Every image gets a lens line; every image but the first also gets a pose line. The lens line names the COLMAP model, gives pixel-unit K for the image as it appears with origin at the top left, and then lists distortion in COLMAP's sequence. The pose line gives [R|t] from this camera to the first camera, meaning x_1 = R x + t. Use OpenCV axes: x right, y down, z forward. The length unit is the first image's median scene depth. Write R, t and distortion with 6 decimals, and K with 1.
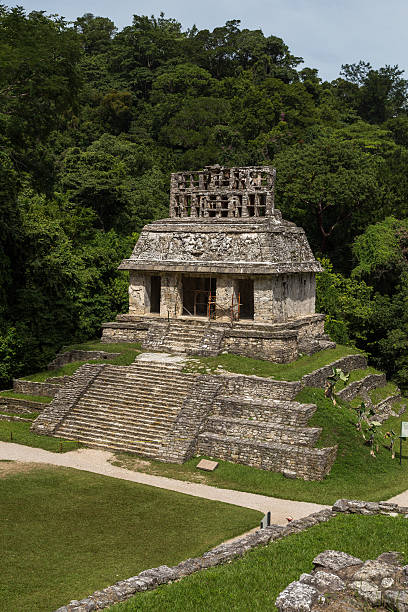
lens RADIAL K [[775.1, 0, 203.8], [0, 775.1, 291.0], [0, 0, 1]] dist [-0.009588, -0.002841]
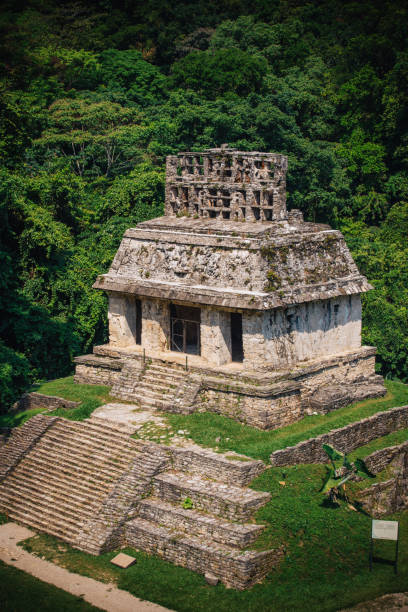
lens RADIAL K [[1247.1, 0, 204.0], [0, 1247.1, 306.0], [0, 0, 1]] dist [-0.521706, 0.130903]
pose [[0.965692, 0.015067, -0.259253, 0.325188], [0.010223, 0.995336, 0.095923, -0.131576], [0.259489, -0.095283, 0.961034, -0.156842]]
